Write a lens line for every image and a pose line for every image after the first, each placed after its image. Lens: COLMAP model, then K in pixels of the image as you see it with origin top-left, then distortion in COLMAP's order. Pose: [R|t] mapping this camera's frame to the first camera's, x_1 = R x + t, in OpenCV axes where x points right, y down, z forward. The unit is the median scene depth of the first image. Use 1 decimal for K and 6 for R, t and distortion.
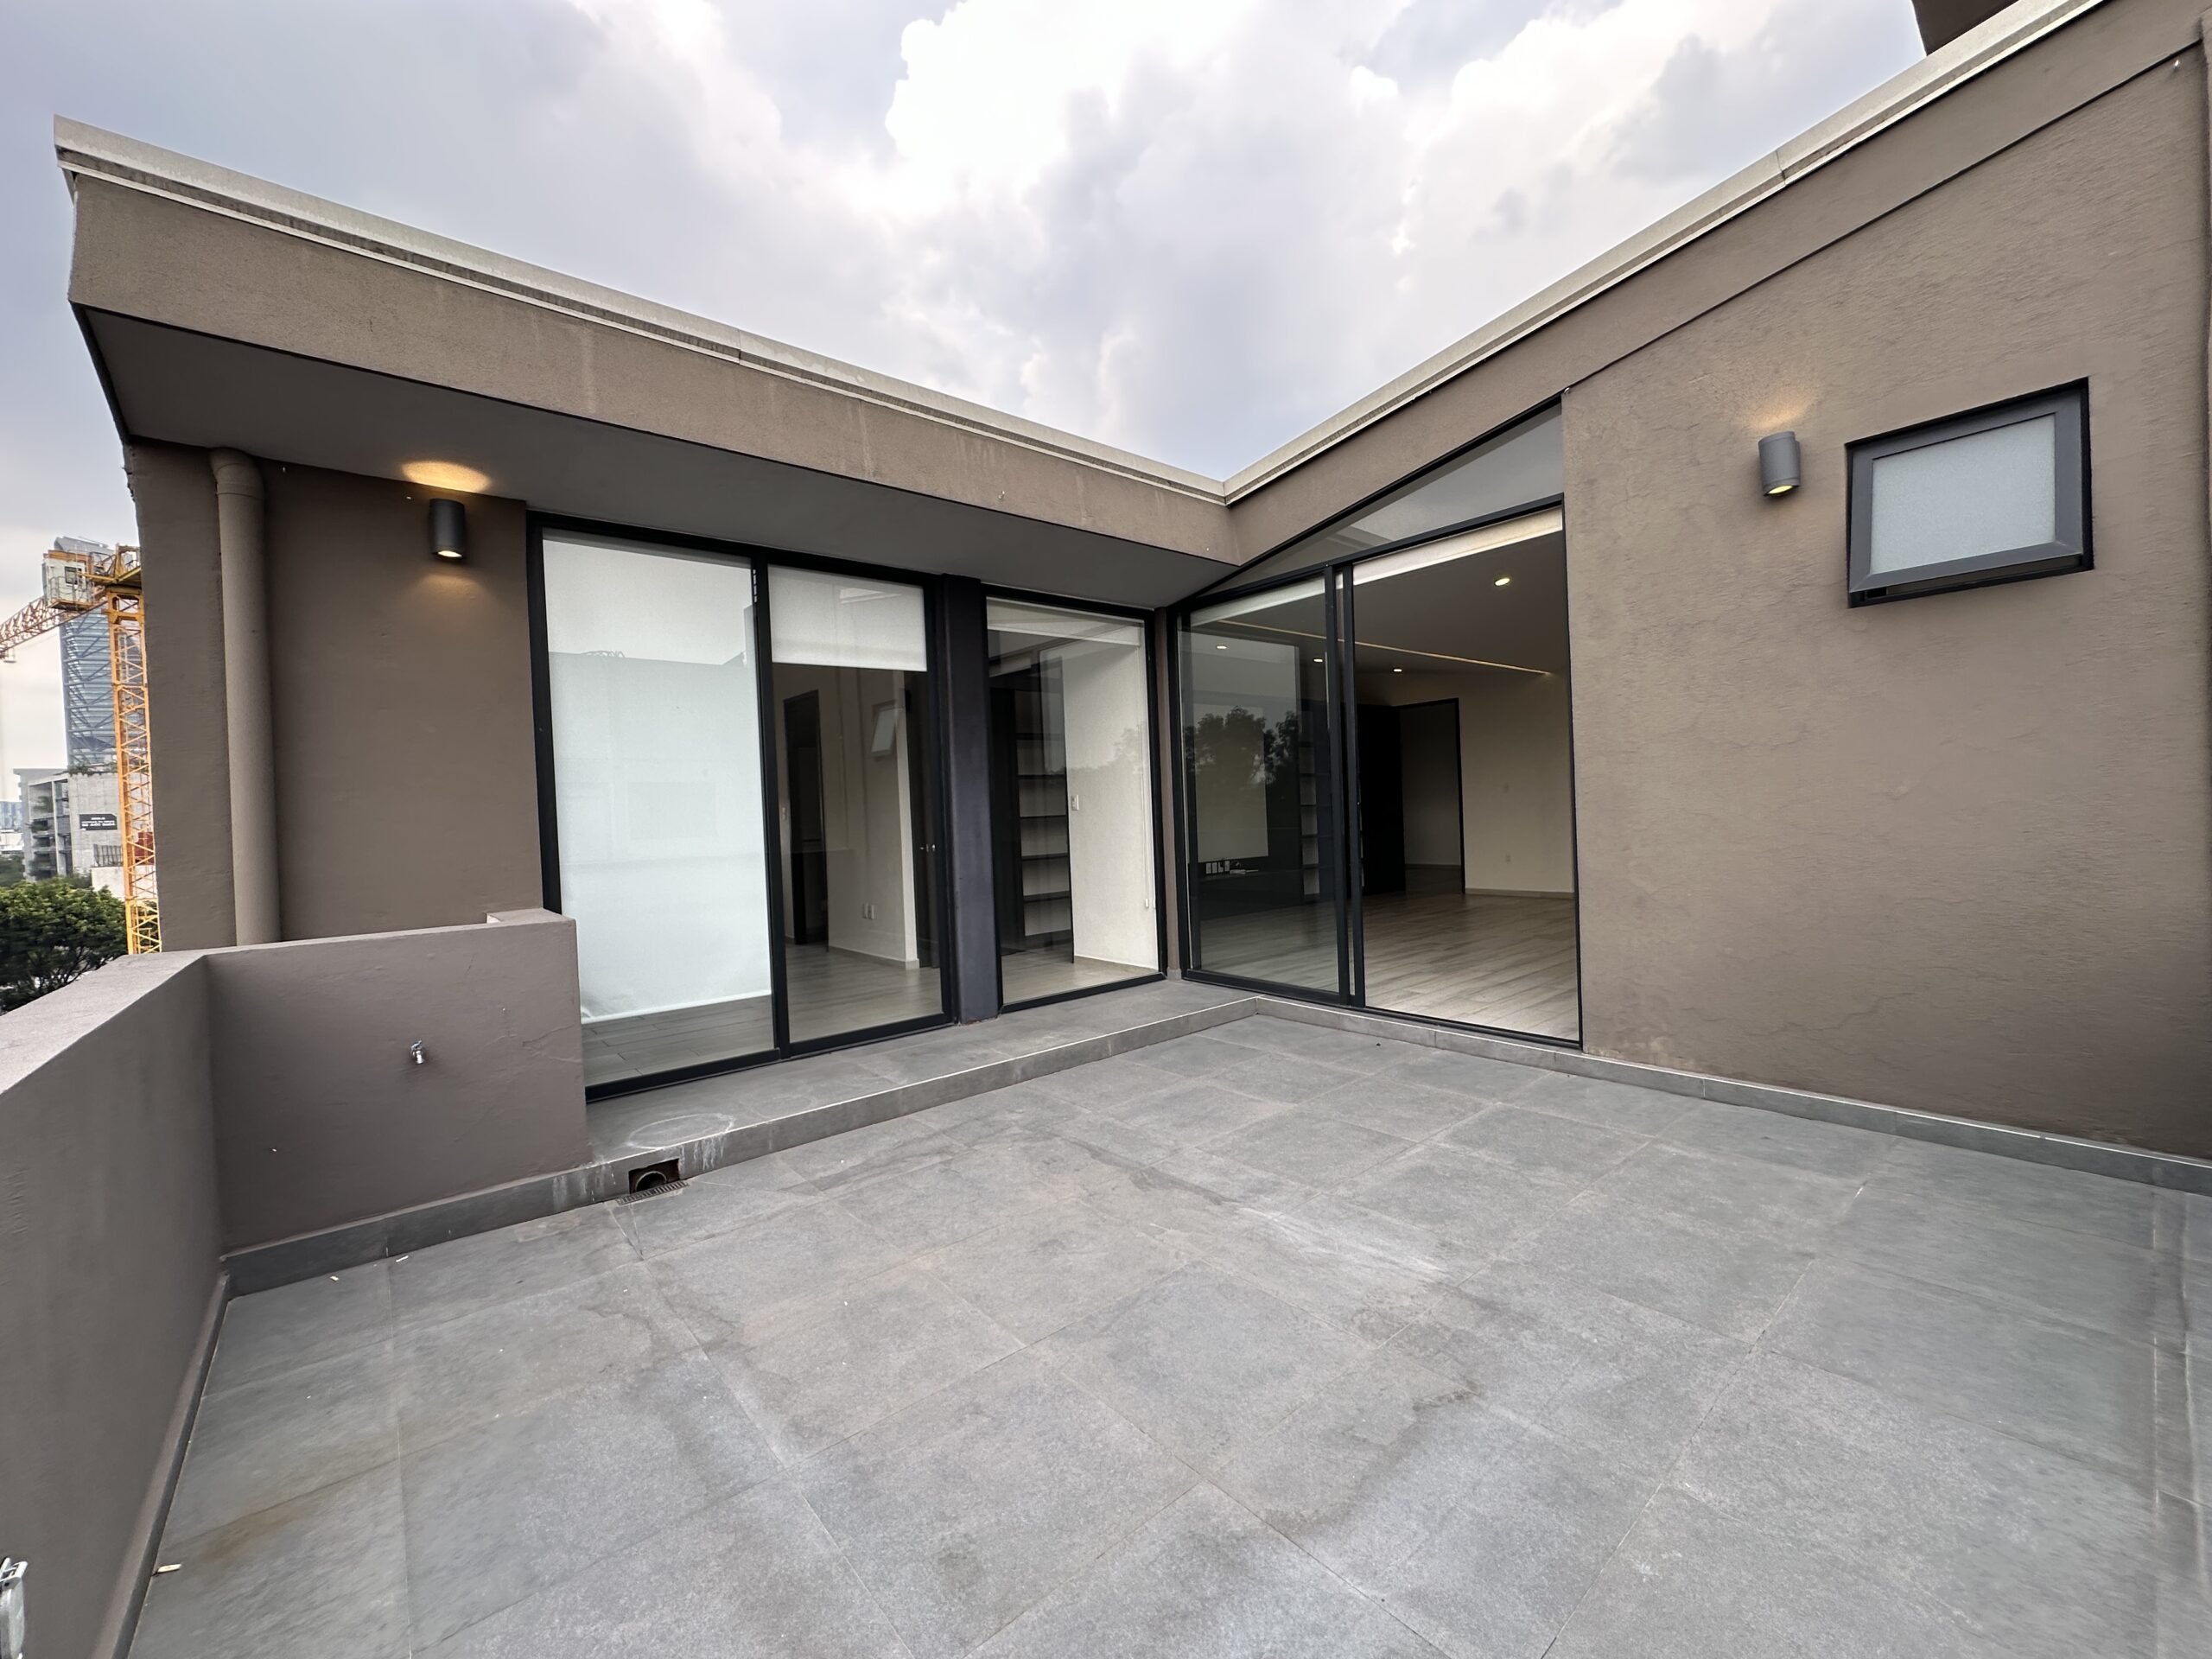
lens RADIAL K [[881.0, 0, 1106.4], [0, 881.0, 829.0], [0, 0, 1]] dist [-0.005532, 0.001652]
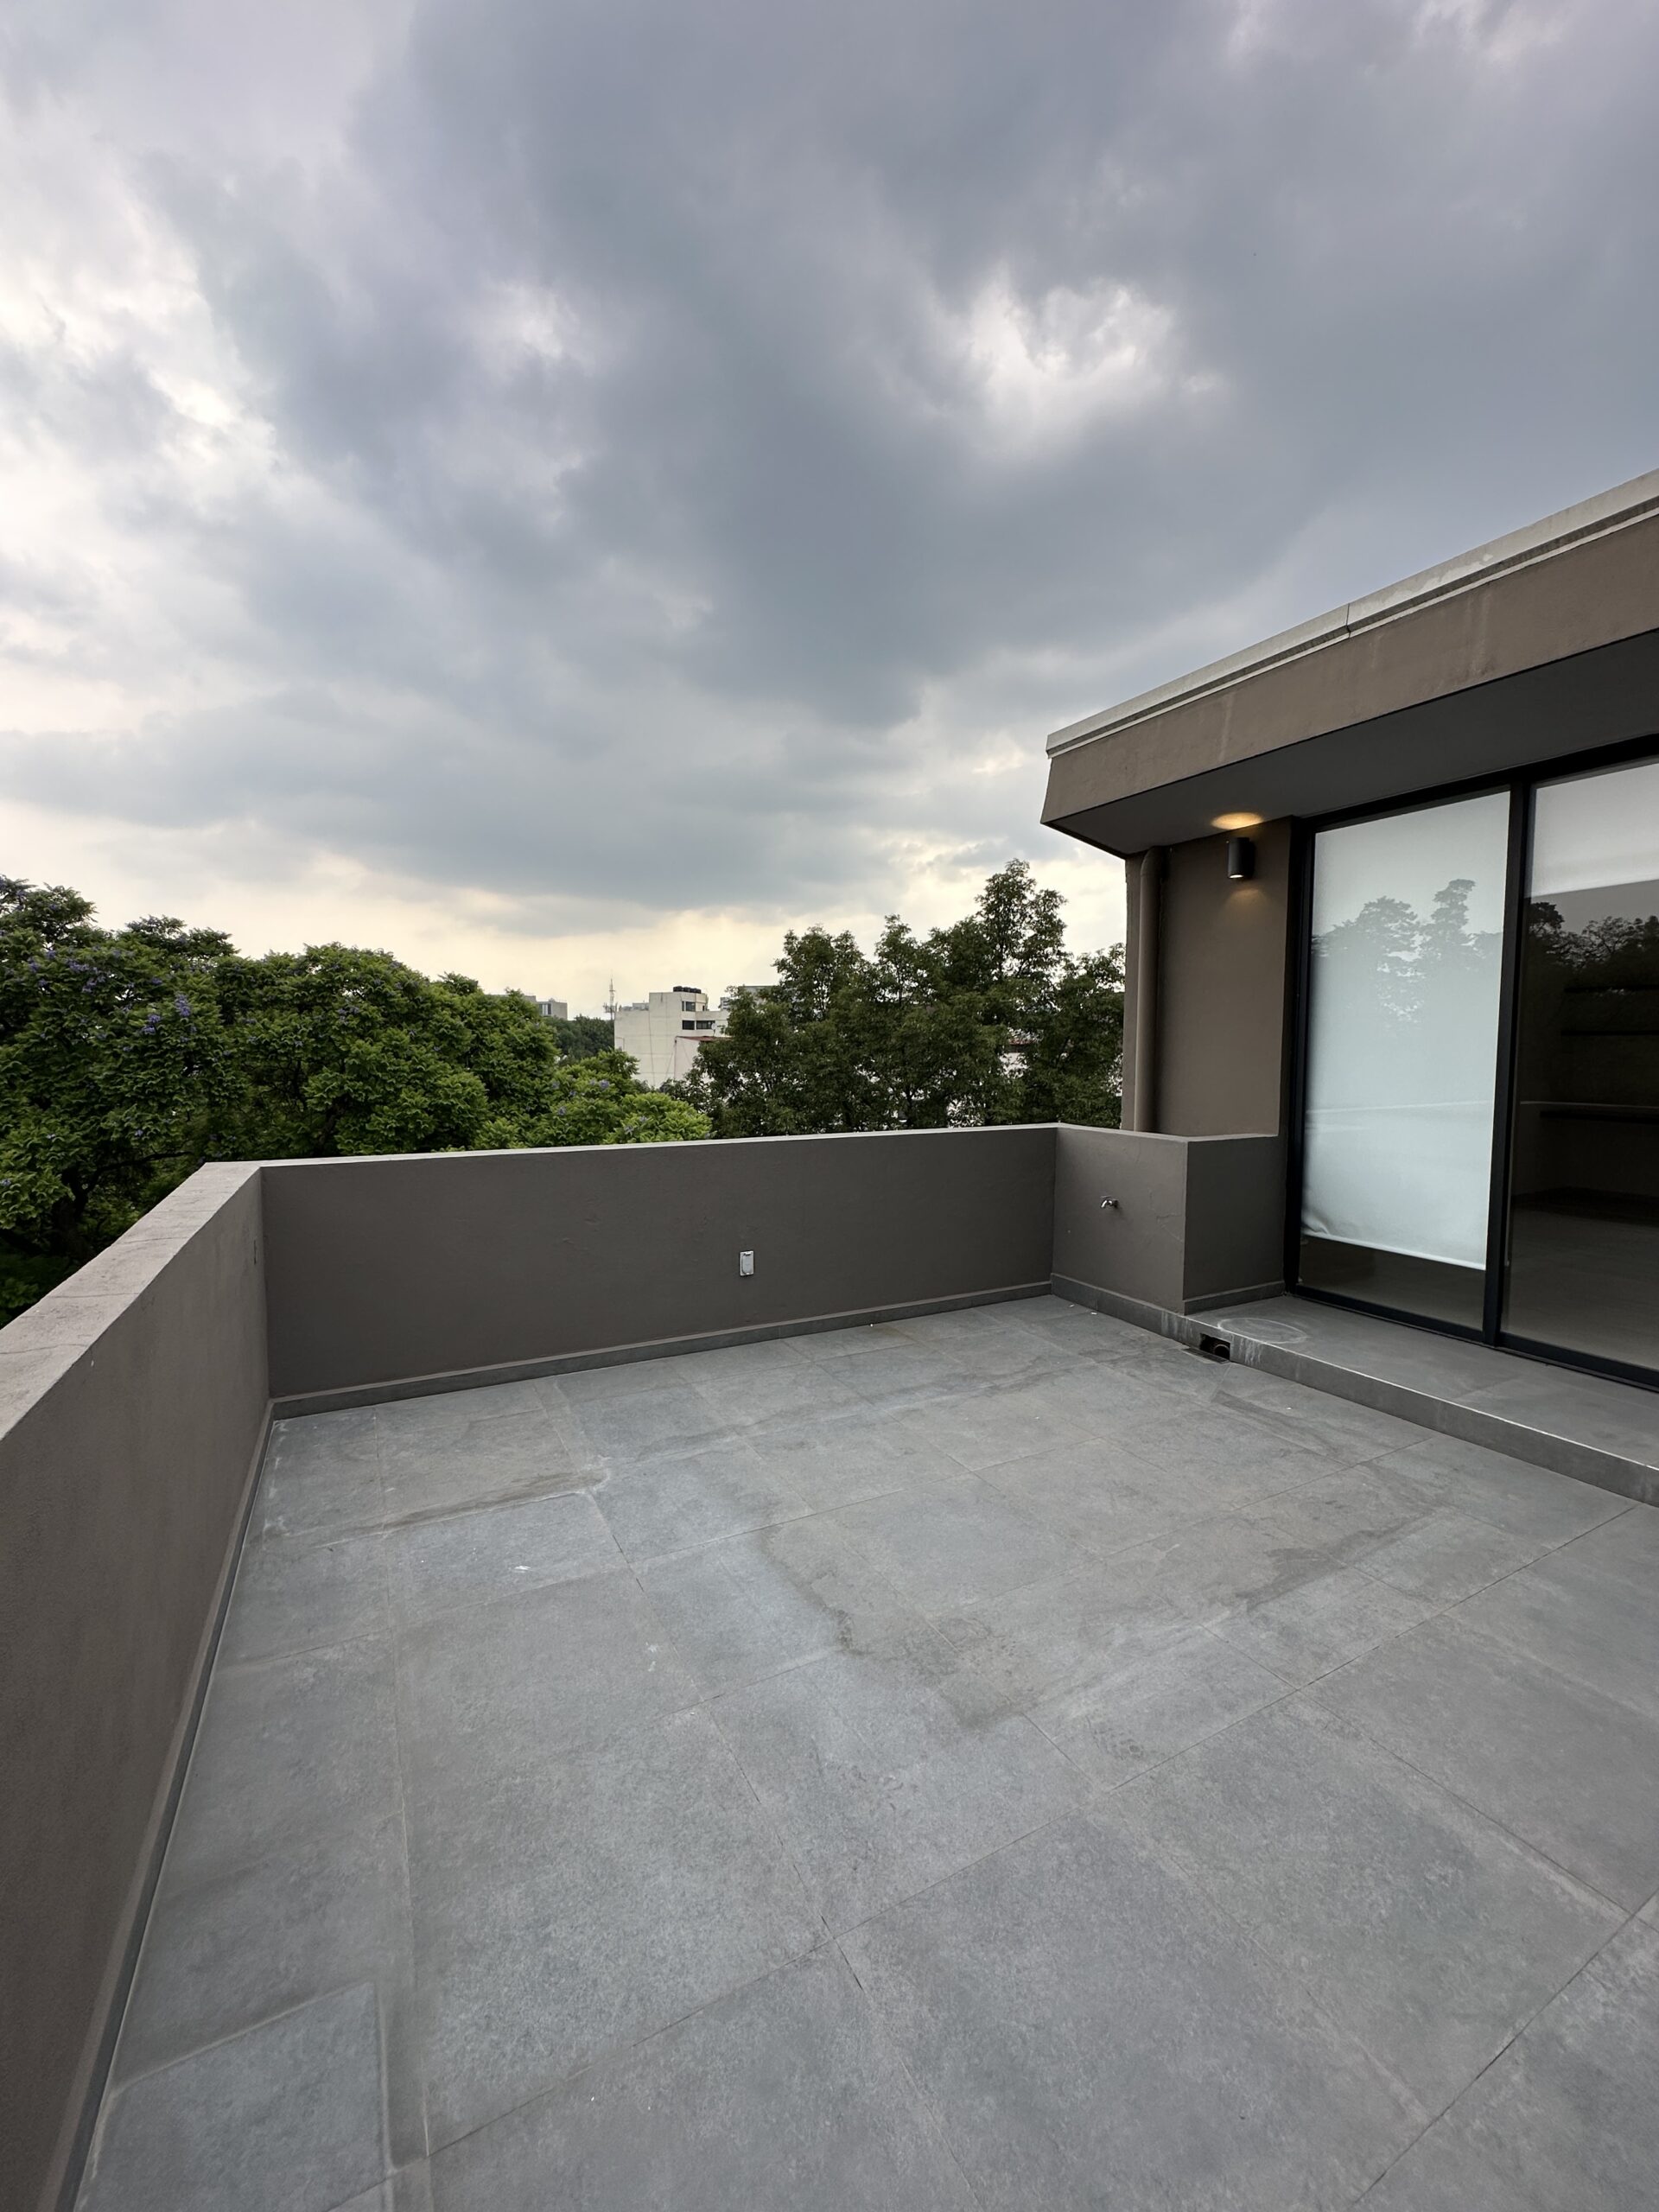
lens RADIAL K [[881.0, 0, 830.8], [0, 881.0, 1103.6], [0, 0, 1]] dist [-0.005532, 0.001652]
pose [[-0.198666, 0.098212, -0.975134, 0.887805], [-0.016430, 0.994493, 0.103509, -0.094812], [0.979929, 0.036585, -0.195959, 0.727482]]
